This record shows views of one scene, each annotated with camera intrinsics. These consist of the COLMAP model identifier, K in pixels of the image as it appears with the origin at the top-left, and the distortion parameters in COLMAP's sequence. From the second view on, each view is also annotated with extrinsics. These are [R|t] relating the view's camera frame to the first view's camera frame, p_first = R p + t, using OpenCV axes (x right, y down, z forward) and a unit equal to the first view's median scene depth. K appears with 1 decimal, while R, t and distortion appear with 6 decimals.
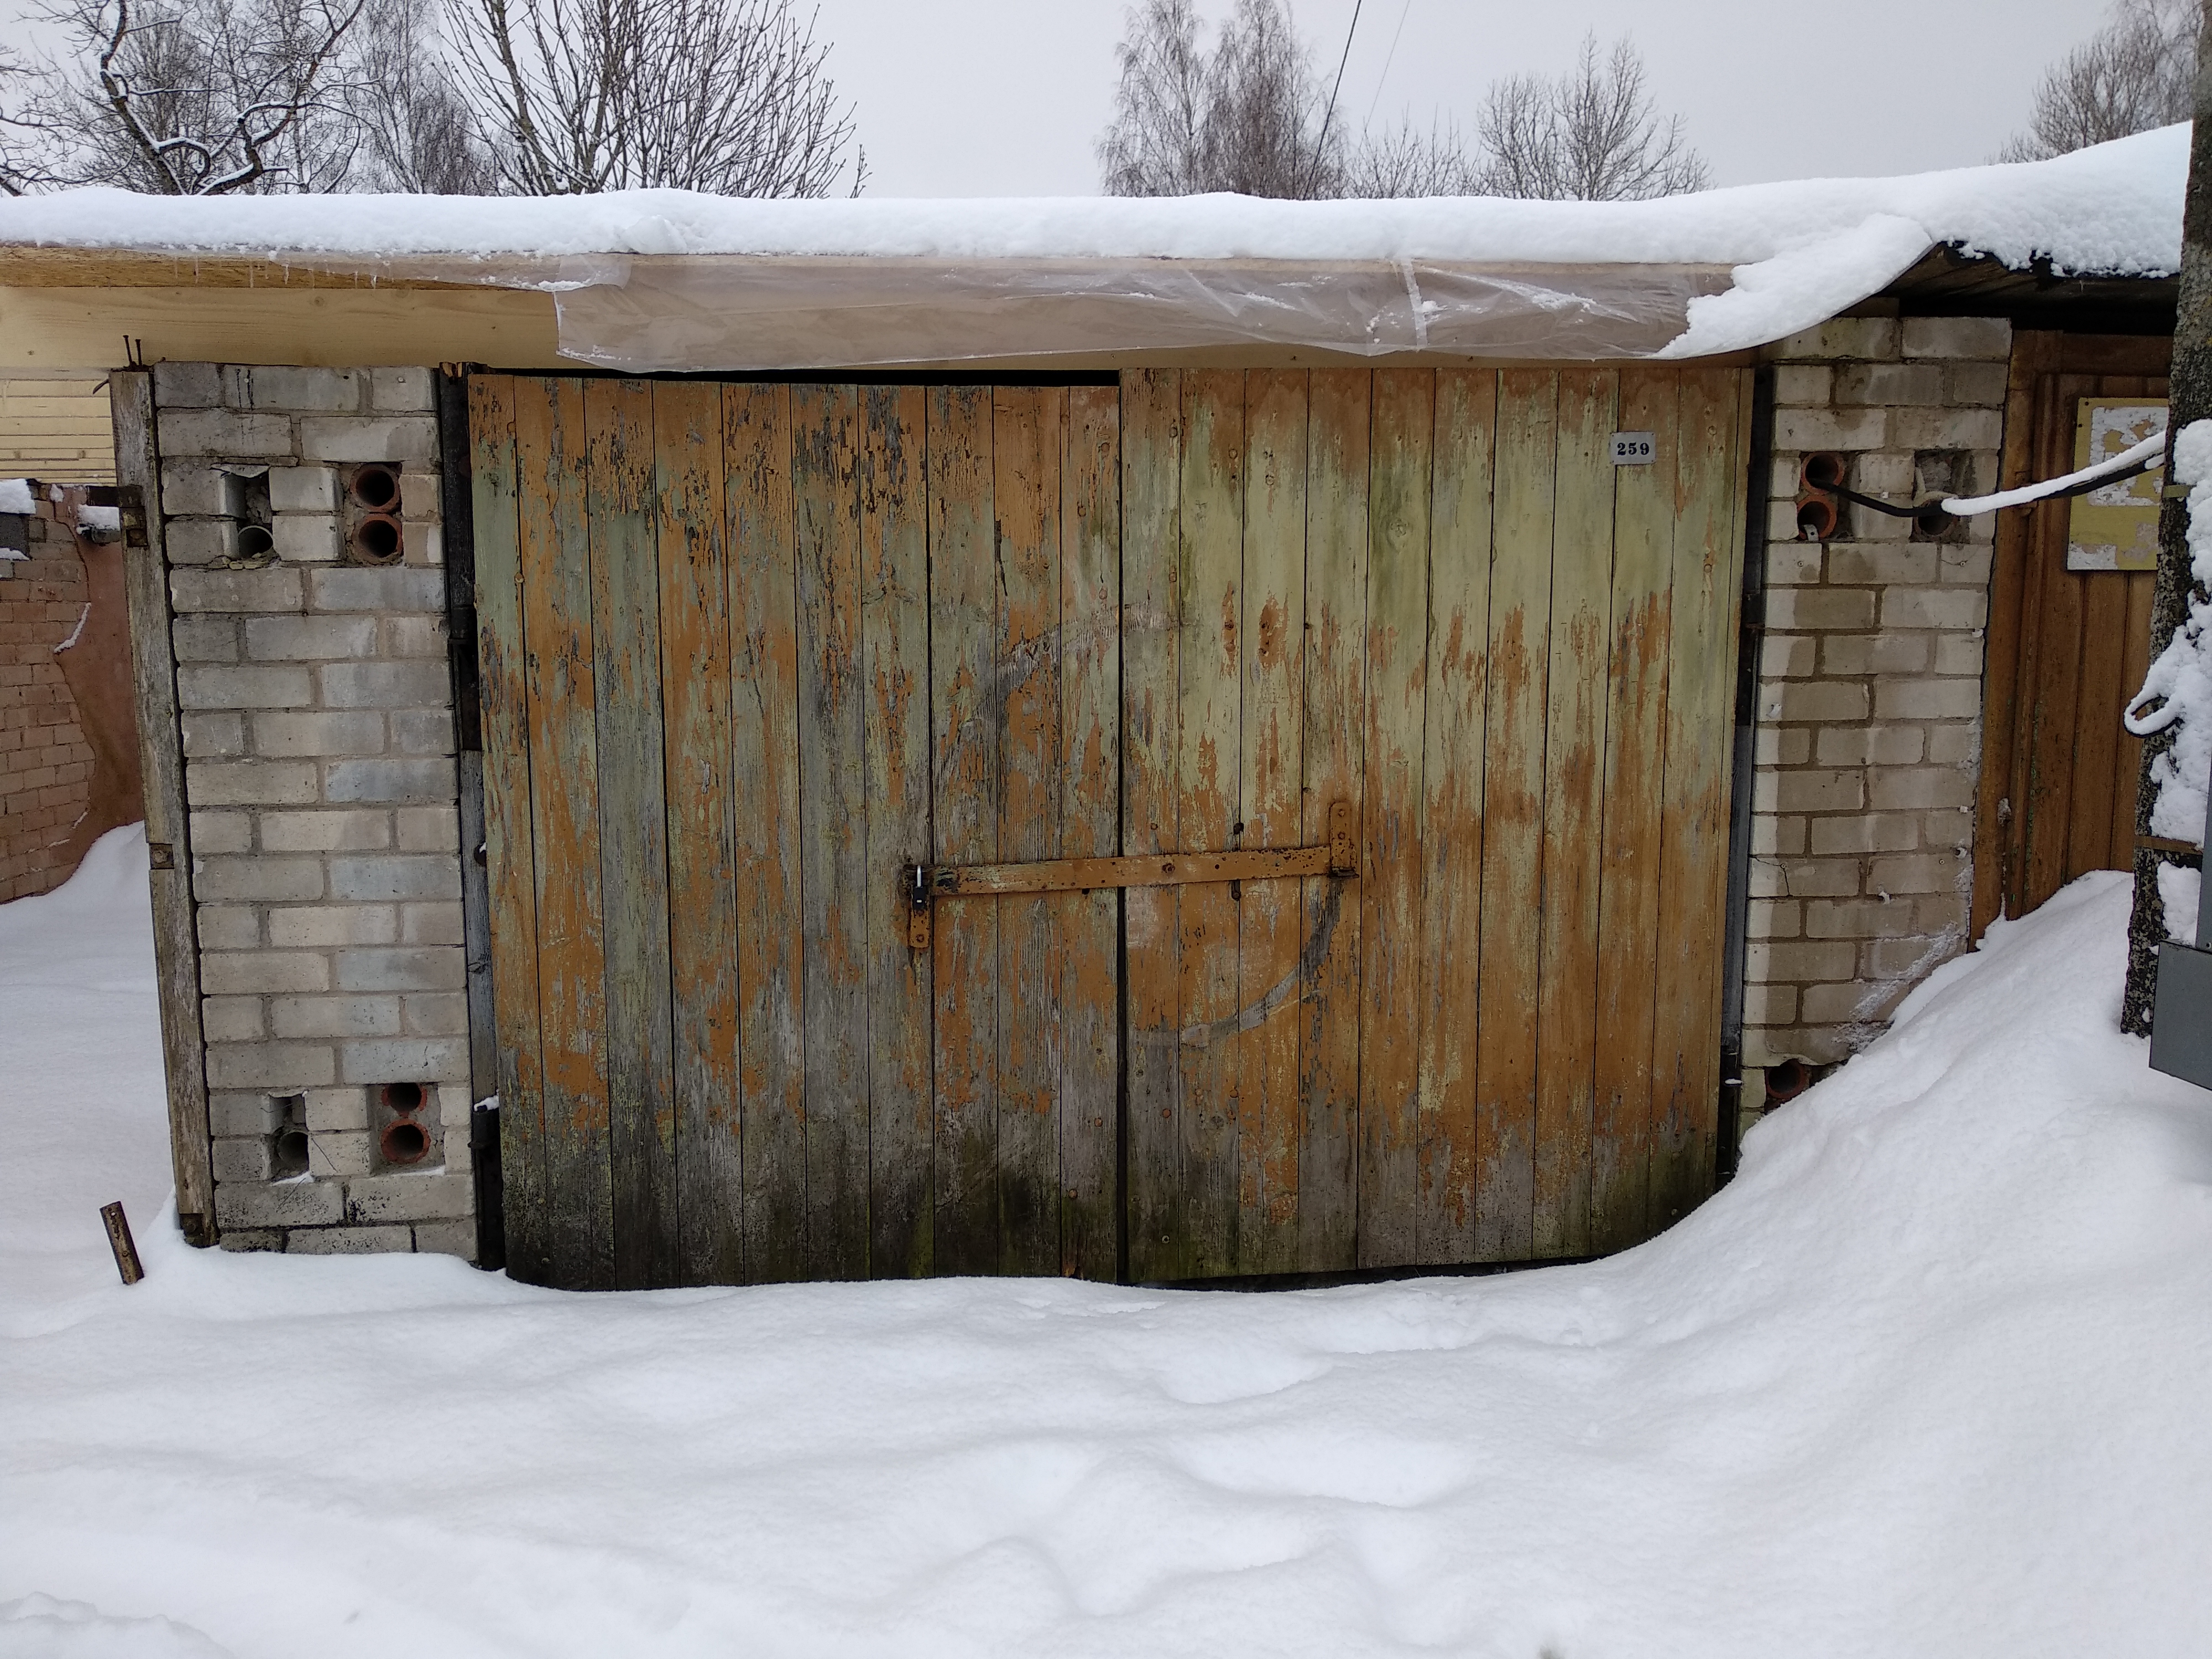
lens RADIAL K [[1713.3, 0, 1058.0], [0, 1713.3, 903.8], [0, 0, 1]] dist [0.038108, -0.041447]
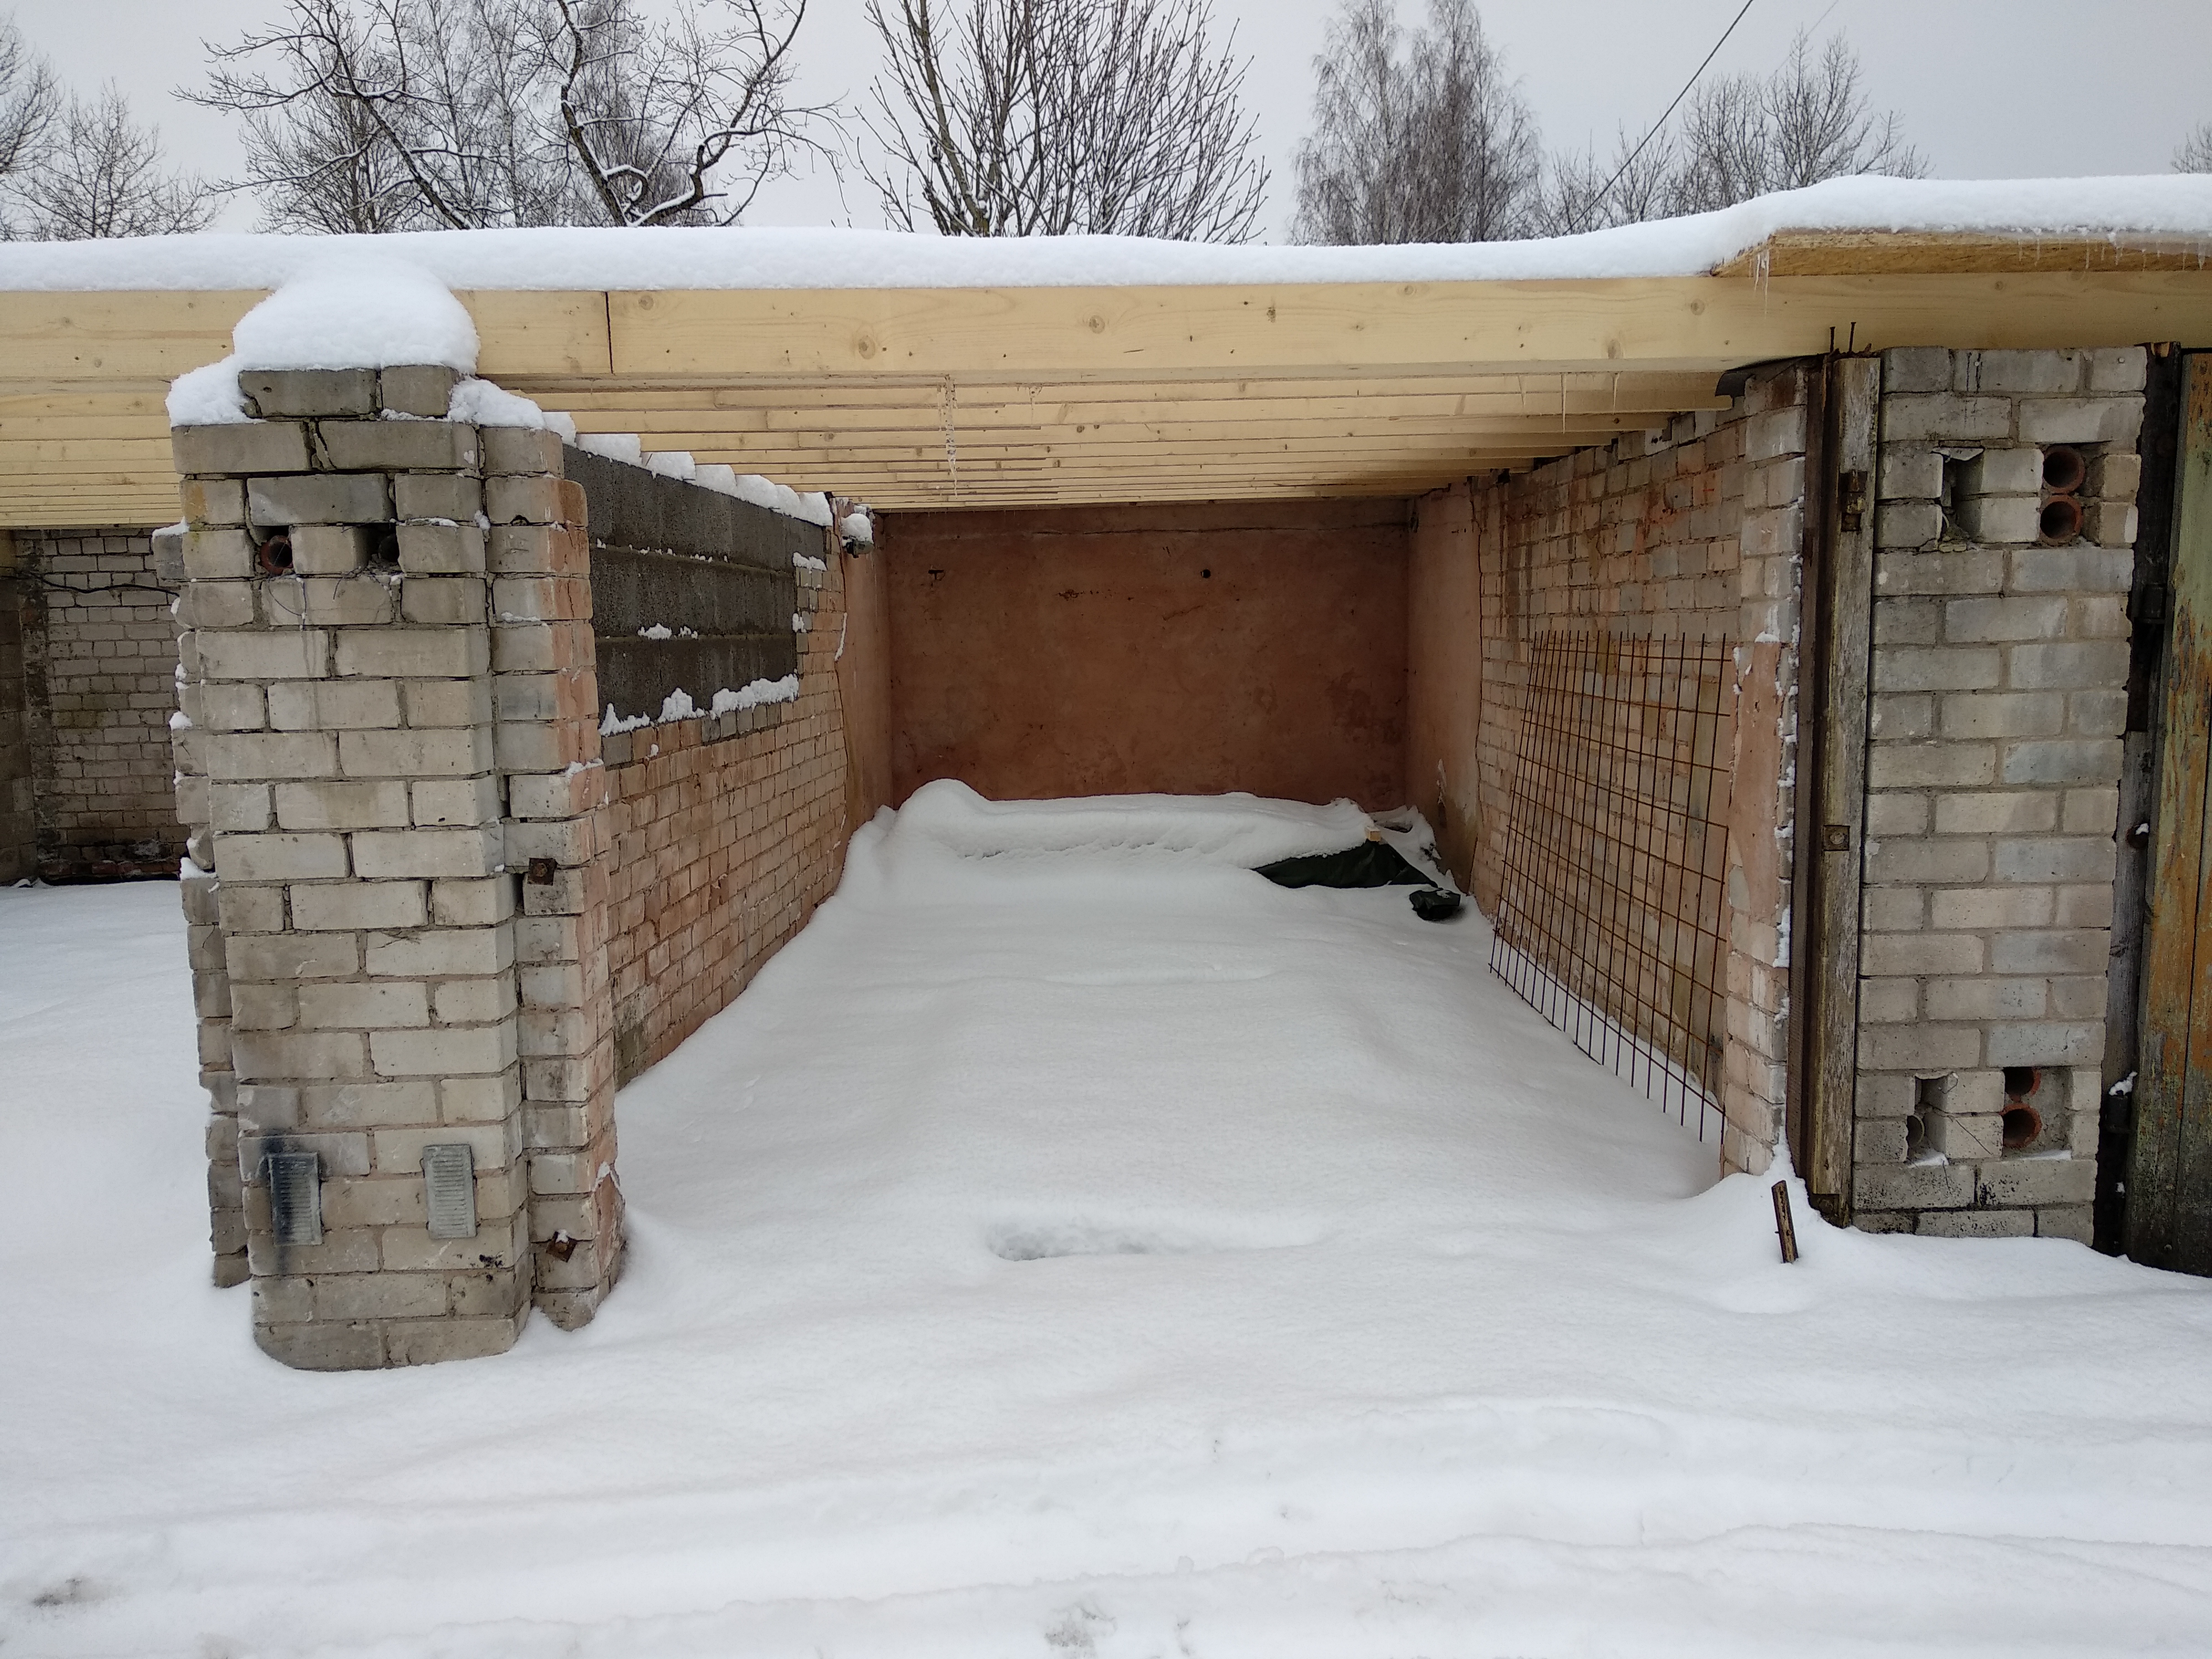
lens RADIAL K [[1713.3, 0, 1019.4], [0, 1713.3, 904.2], [0, 0, 1]] dist [0.038108, -0.041447]
pose [[0.998219, 0.001336, -0.059642, -0.929268], [-0.001861, 0.999960, -0.008744, 0.020598], [0.059628, 0.008839, 0.998182, -0.033758]]
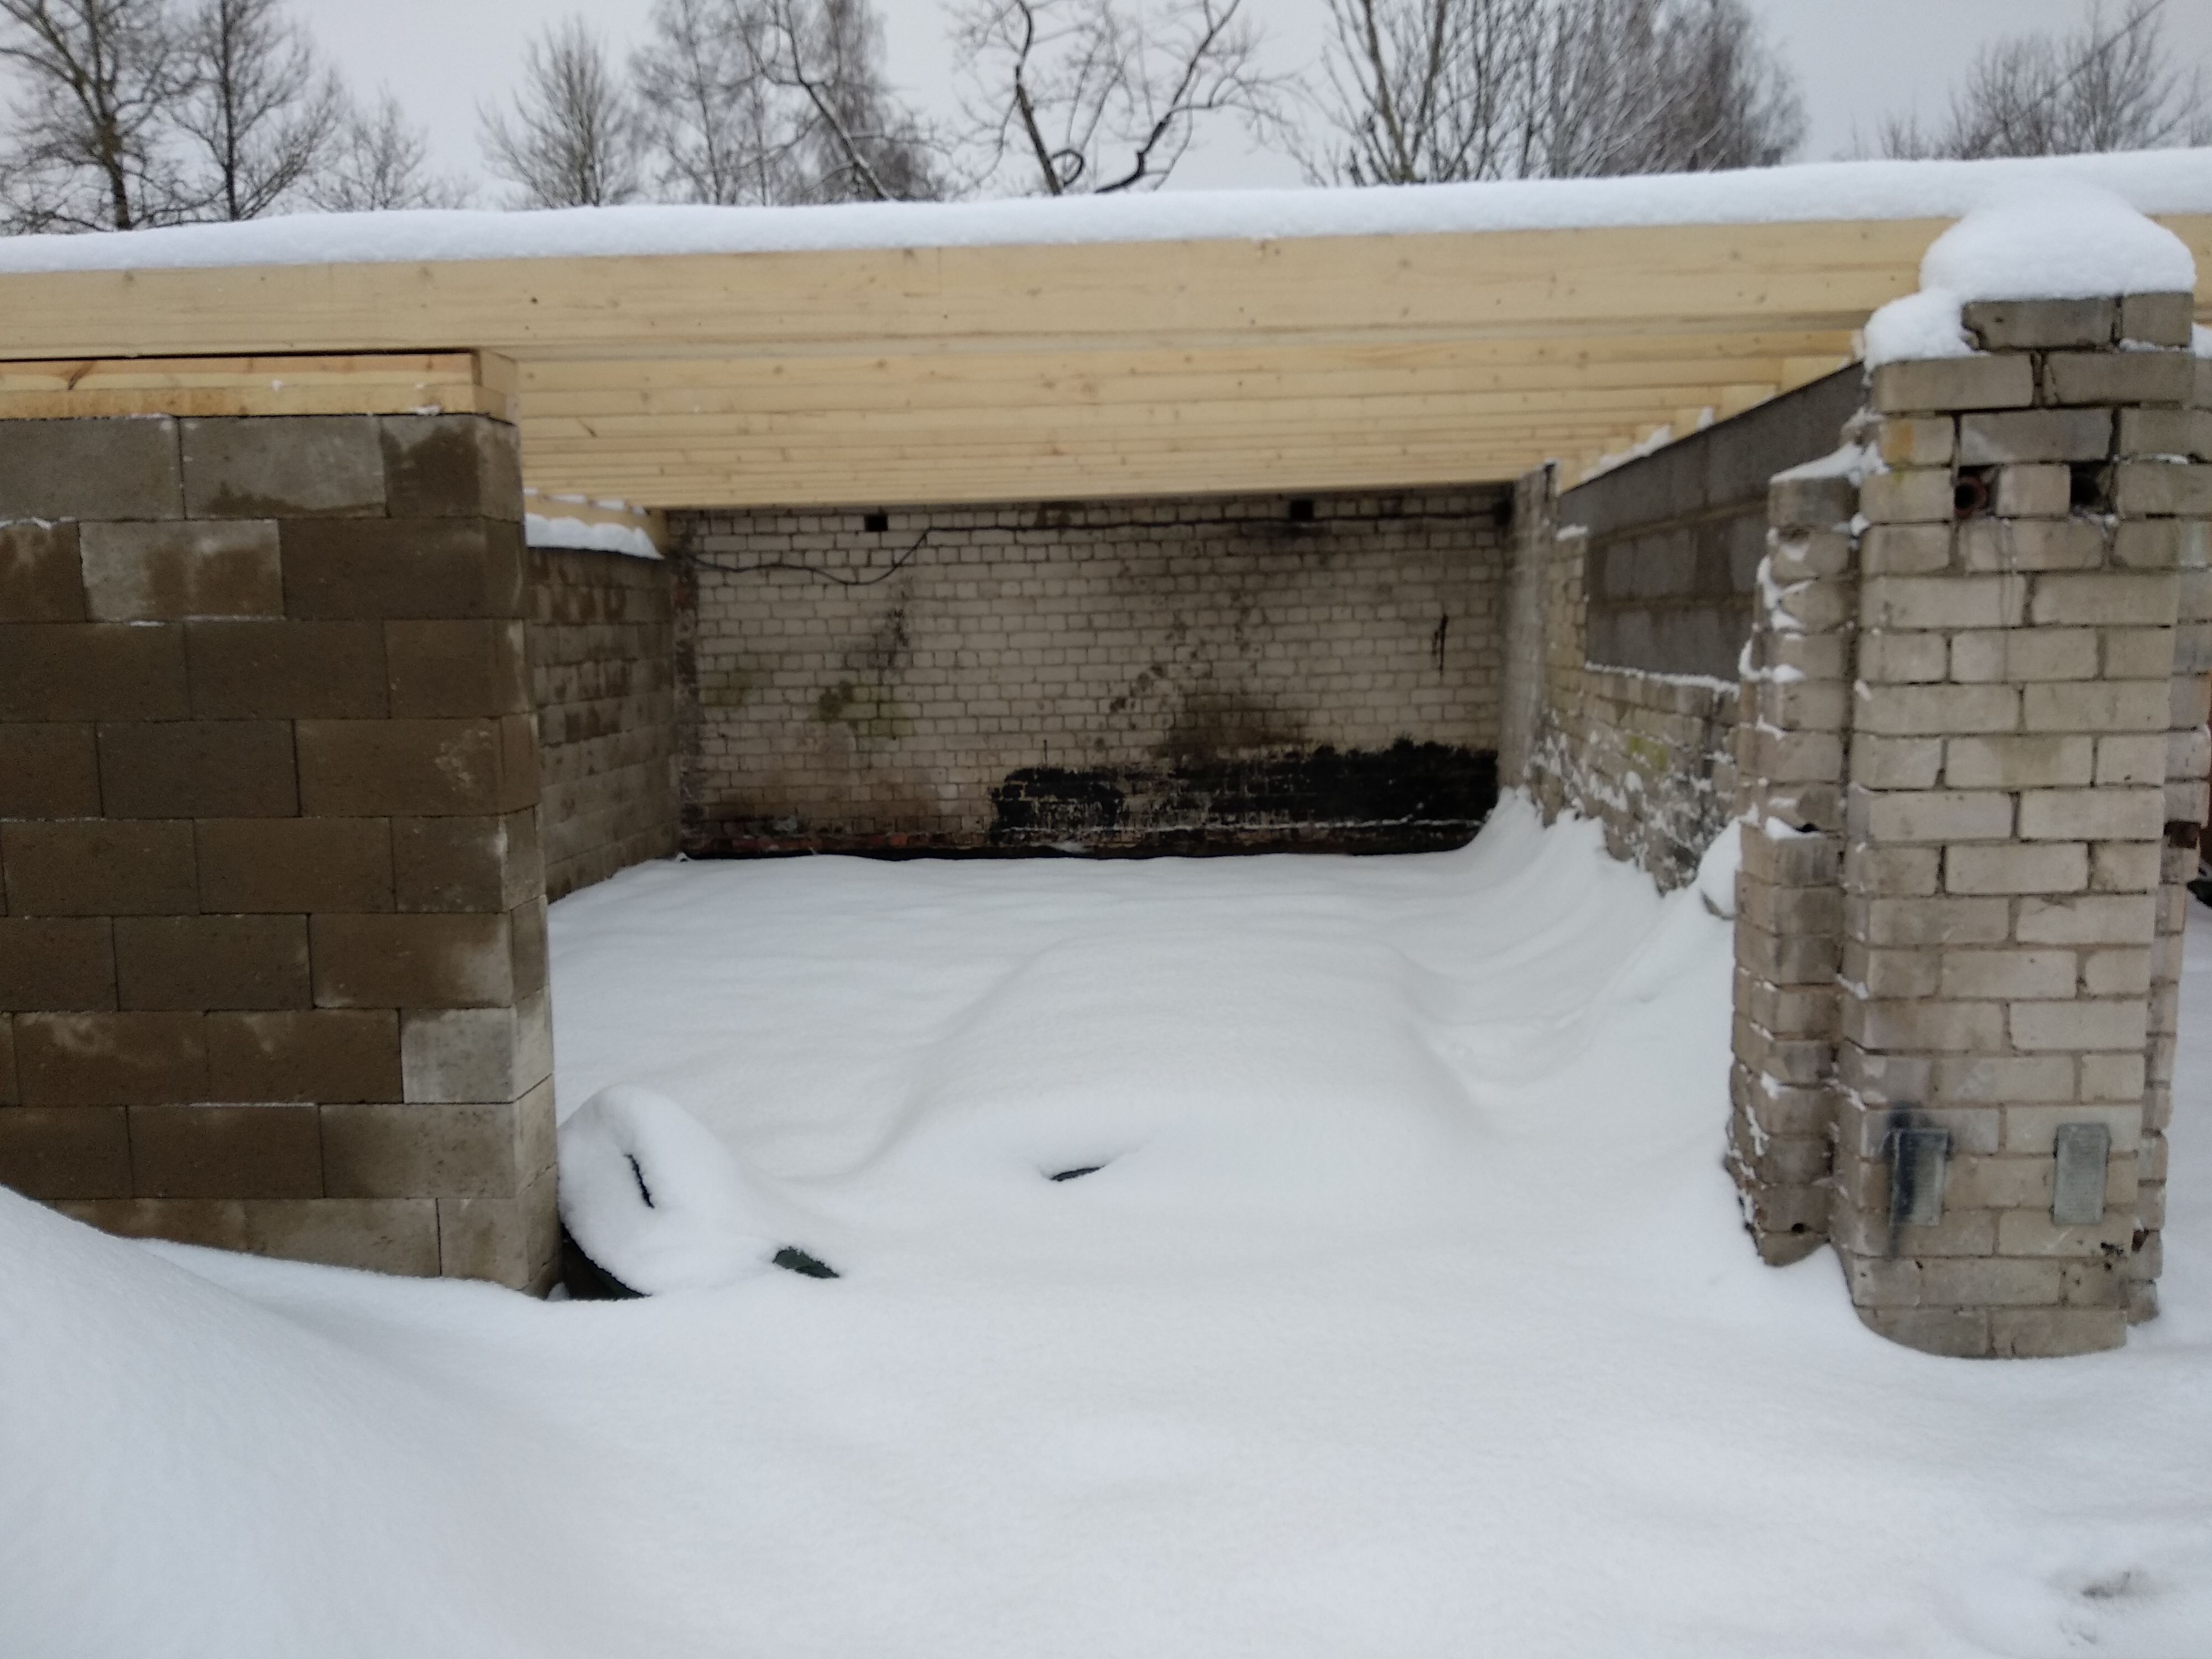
lens RADIAL K [[1713.3, 0, 983.6], [0, 1713.3, 910.3], [0, 0, 1]] dist [0.038108, -0.041447]
pose [[0.989426, 0.014727, -0.144290, -1.769321], [-0.014762, 0.999891, 0.000829, 0.043062], [0.144287, 0.001310, 0.989535, -0.076120]]
